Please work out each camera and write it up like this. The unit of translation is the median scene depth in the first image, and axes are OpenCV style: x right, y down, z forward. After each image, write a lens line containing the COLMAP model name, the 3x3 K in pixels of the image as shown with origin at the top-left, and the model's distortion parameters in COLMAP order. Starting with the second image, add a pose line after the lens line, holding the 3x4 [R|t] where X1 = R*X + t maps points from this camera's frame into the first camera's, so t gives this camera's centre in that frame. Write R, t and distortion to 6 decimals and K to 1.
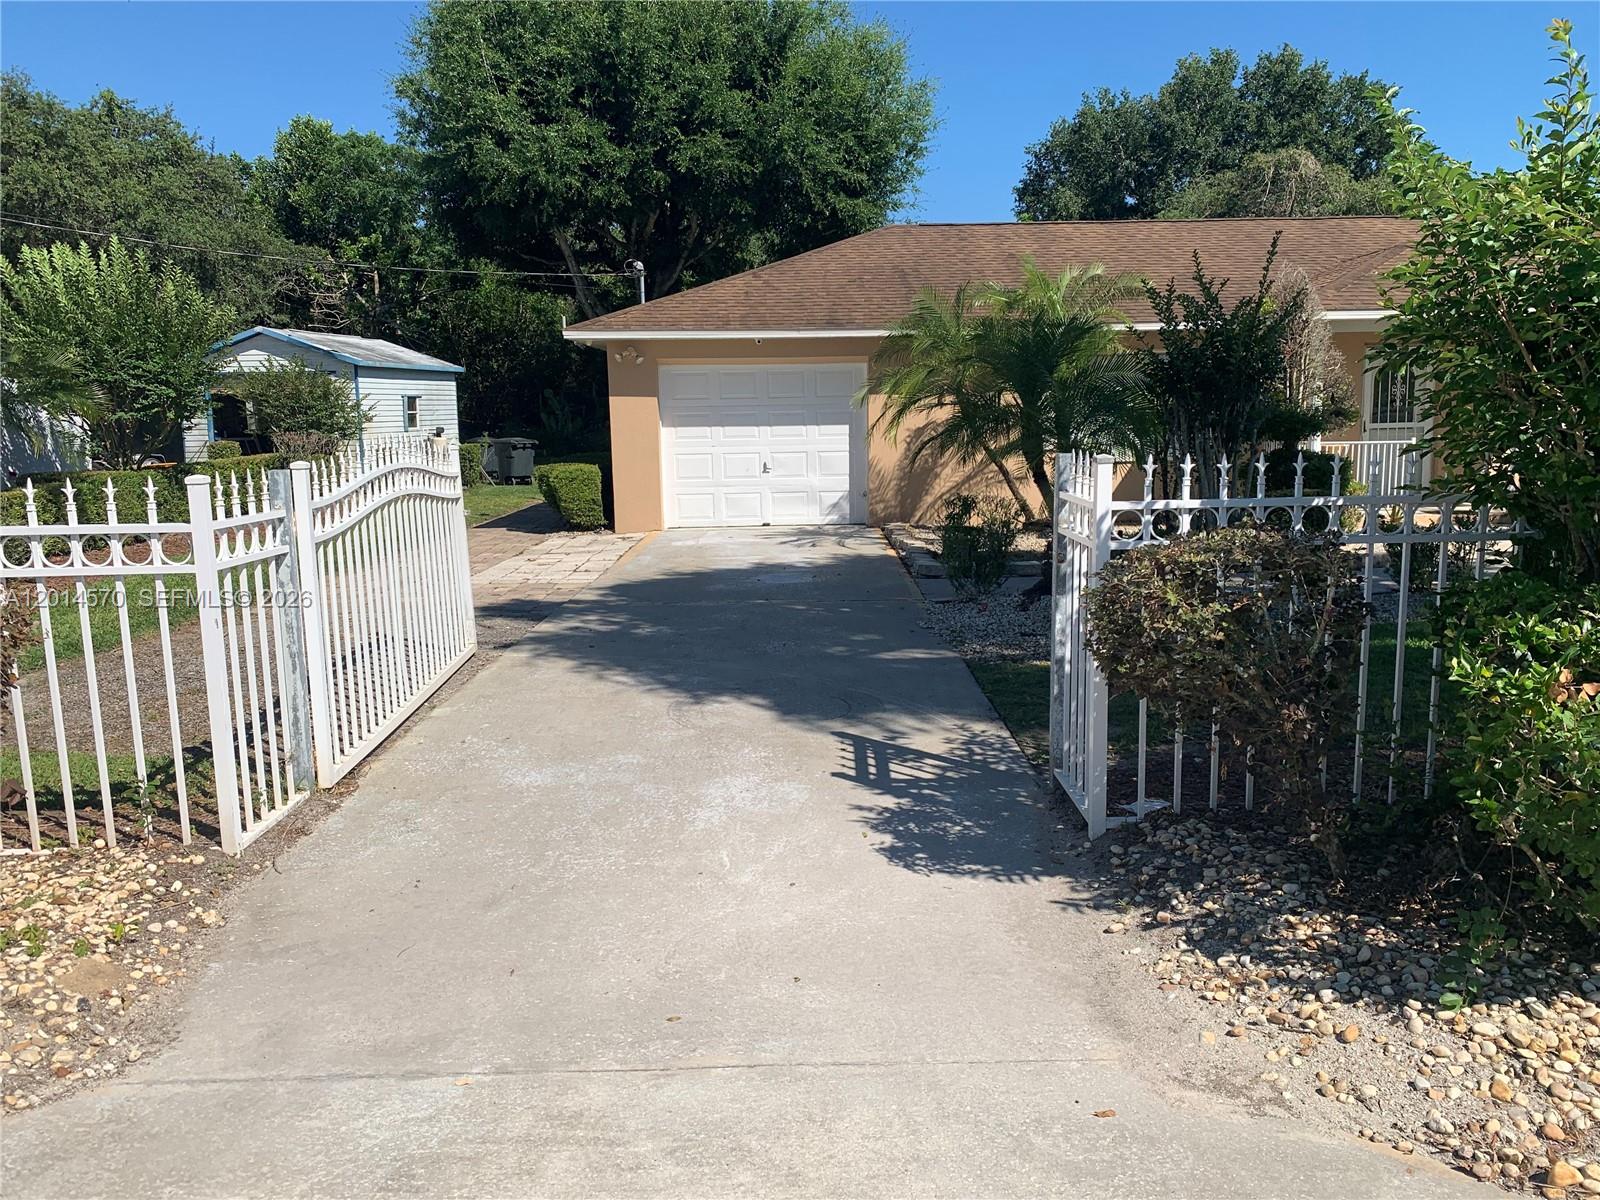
lens RADIAL K [[1192.3, 0, 842.3], [0, 1192.3, 599.2], [0, 0, 1]] dist [-0.000644, 0.000326]
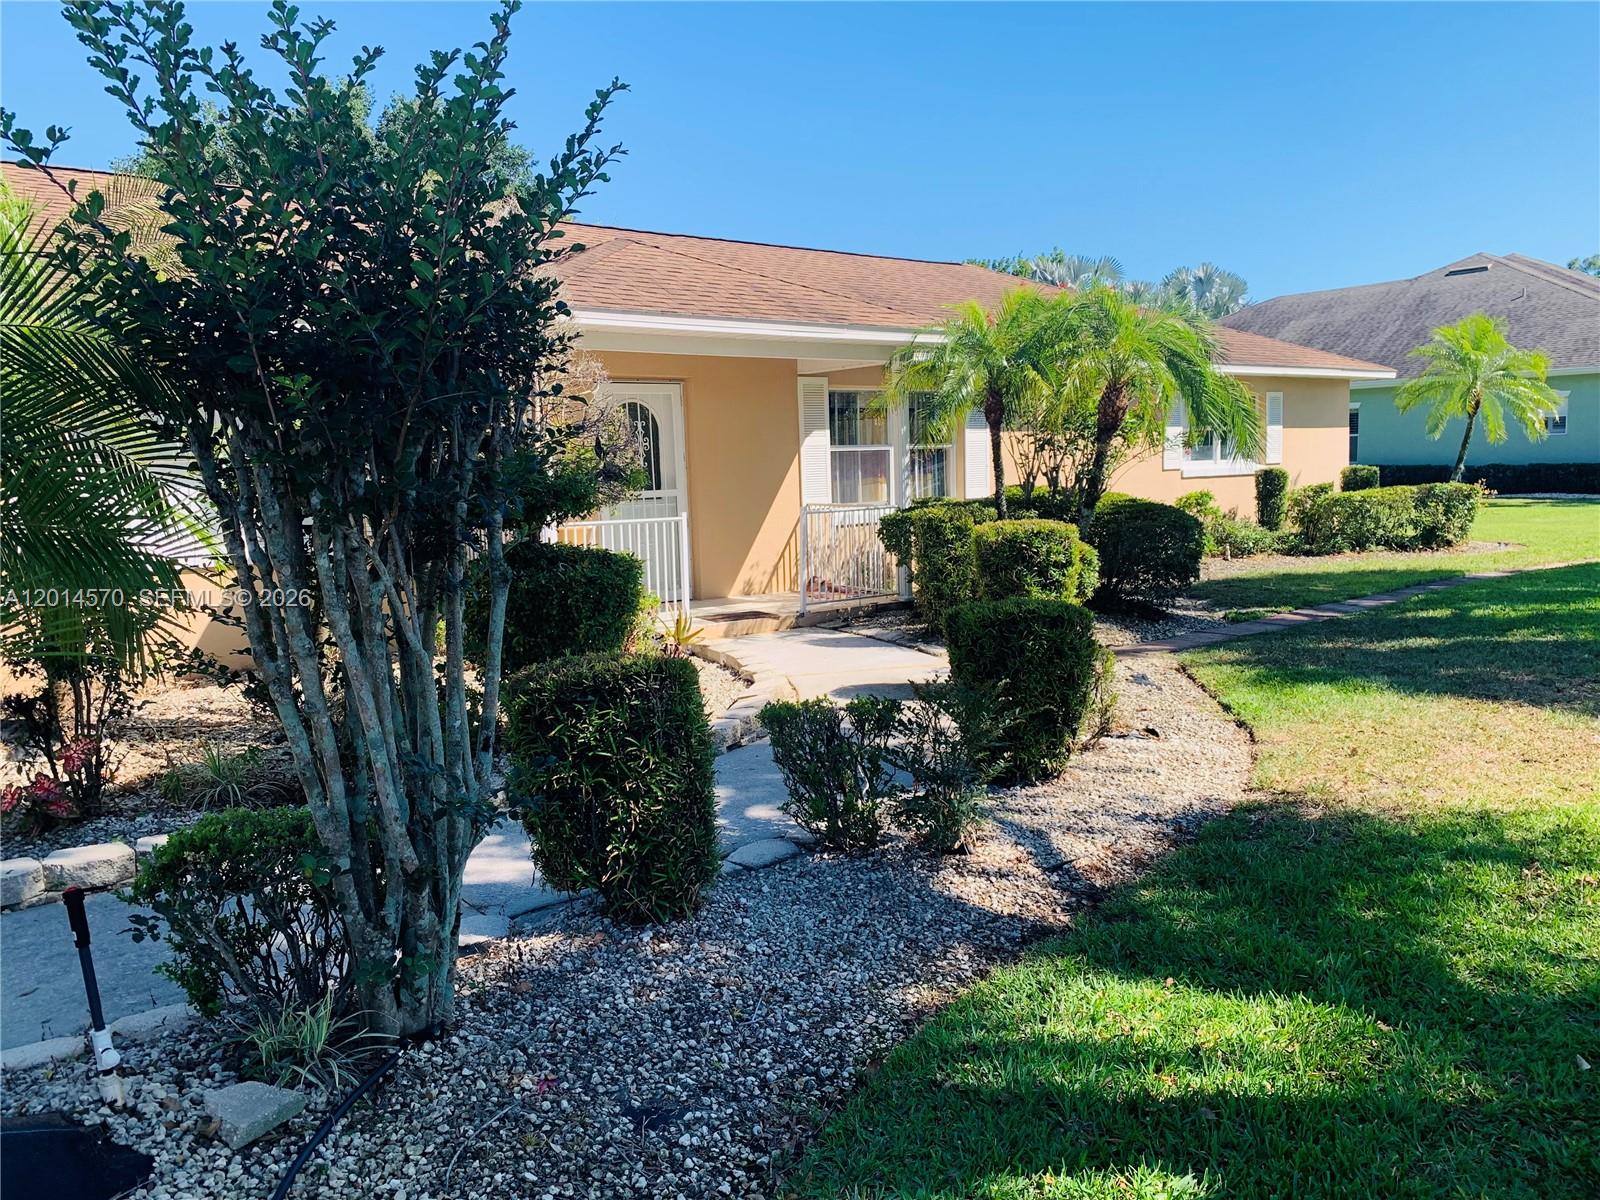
lens RADIAL K [[1202.7, 0, 800.0], [0, 1202.7, 600.0], [0, 0, 1]] dist [-0.001105, 0.005073]
pose [[0.804753, -0.070987, 0.589350, 0.213579], [0.106882, 0.993926, -0.026230, -0.100938], [-0.583908, 0.084100, 0.807452, 0.681065]]
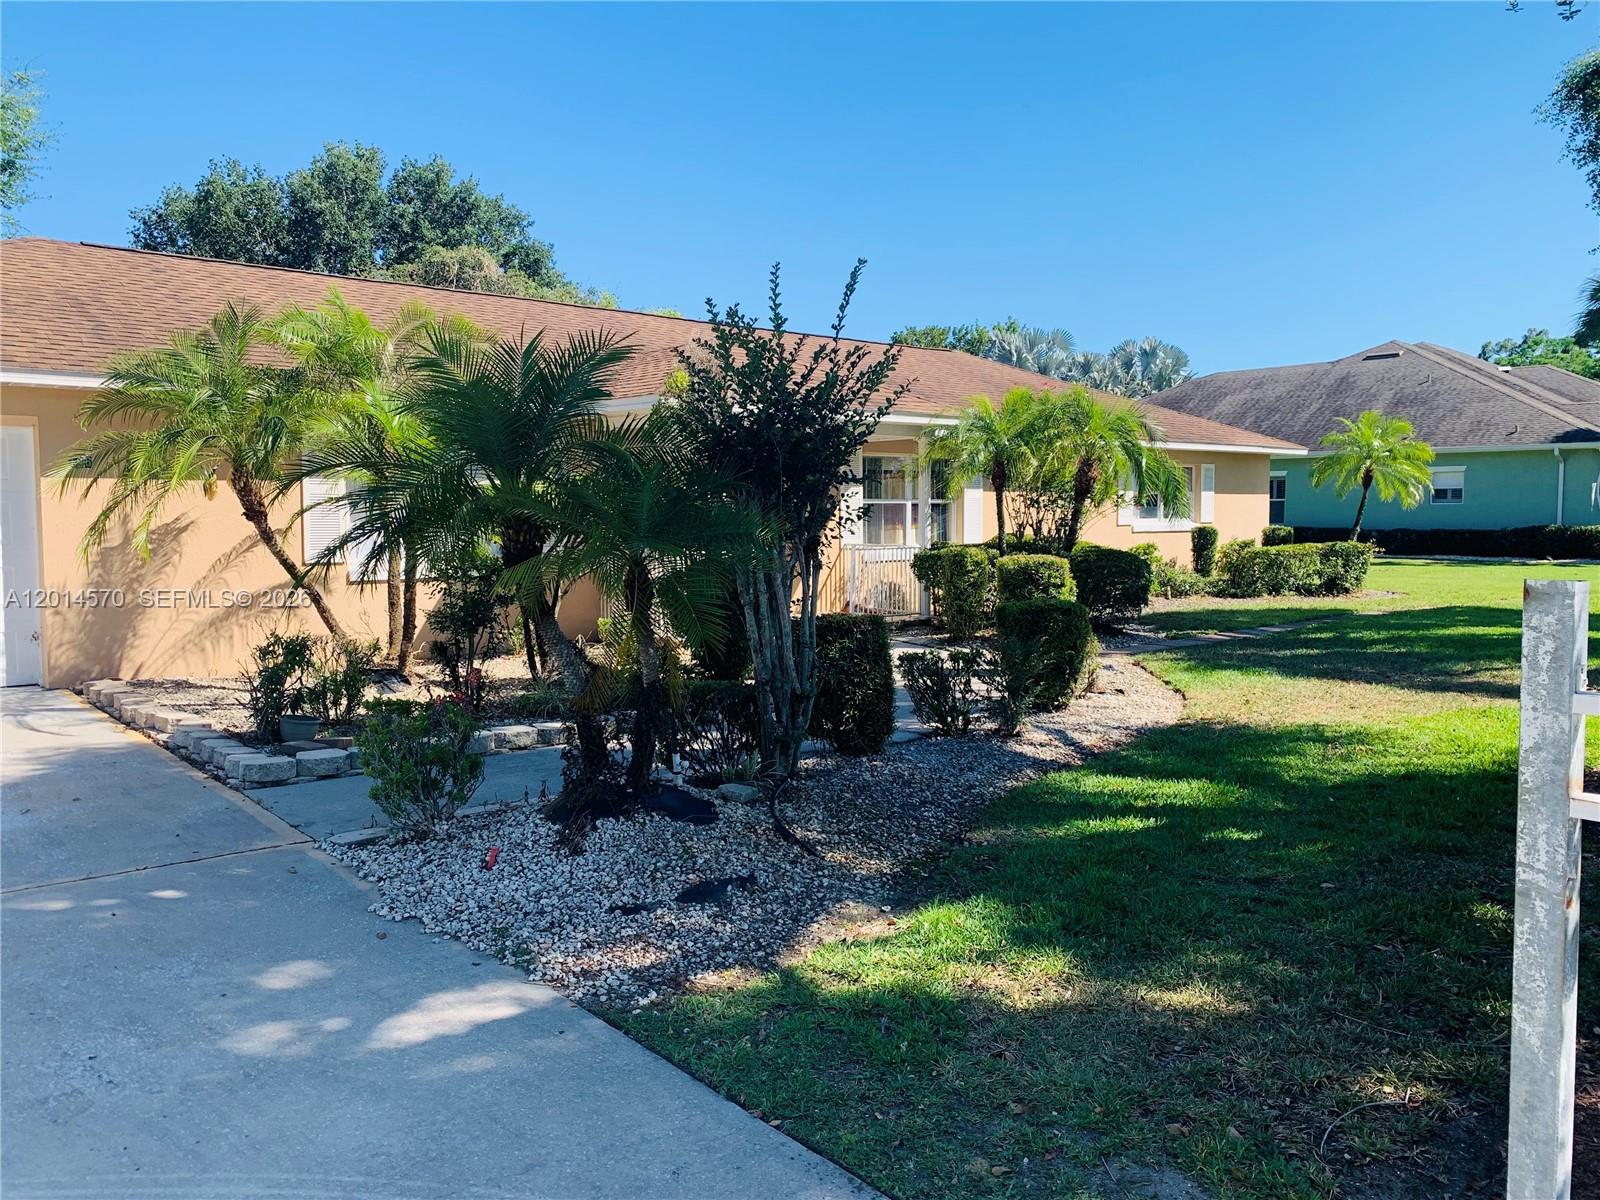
lens RADIAL K [[1195.7, 0, 799.1], [0, 1195.7, 590.8], [0, 0, 1]] dist [0.014792, -0.001213]
pose [[0.780129, -0.024390, 0.625143, -0.109415], [0.087113, 0.993740, -0.069939, -0.060986], [-0.619523, 0.109020, 0.777371, 0.465746]]
